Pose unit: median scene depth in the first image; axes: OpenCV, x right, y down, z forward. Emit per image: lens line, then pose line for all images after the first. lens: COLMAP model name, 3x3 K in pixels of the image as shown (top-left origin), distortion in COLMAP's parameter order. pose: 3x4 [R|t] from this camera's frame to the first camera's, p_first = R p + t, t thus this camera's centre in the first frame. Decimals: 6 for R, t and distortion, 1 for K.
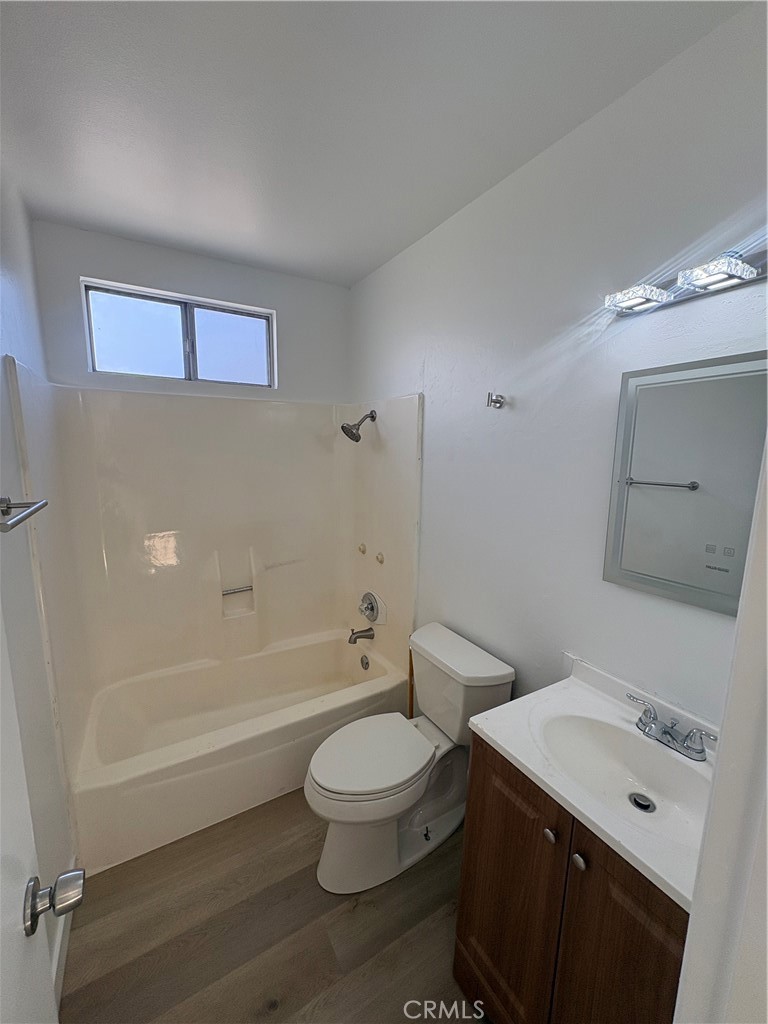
lens RADIAL K [[406.8, 0, 385.7], [0, 406.8, 511.4], [0, 0, 1]] dist [-0.000286, 0.000019]
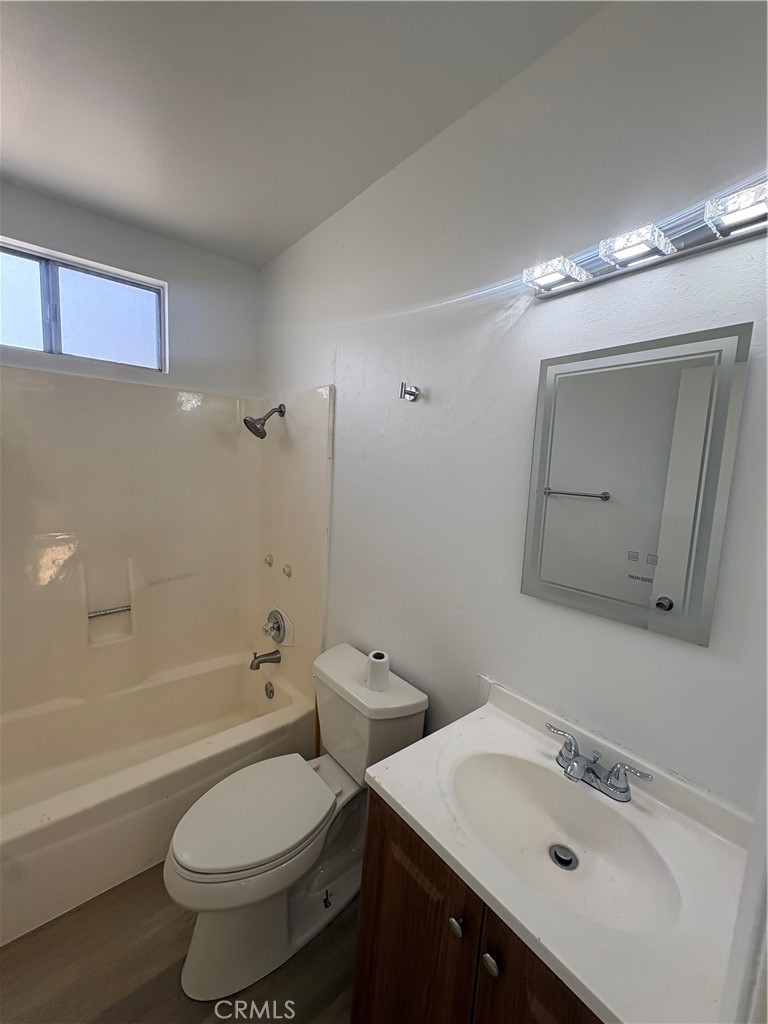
lens RADIAL K [[406.8, 0, 385.7], [0, 406.8, 511.4], [0, 0, 1]] dist [-0.000286, 0.000019]
pose [[0.986550, 0.015150, 0.162757, 0.071840], [-0.010077, 0.999439, -0.031948, 0.017080], [-0.163150, 0.029878, 0.986149, 0.125932]]
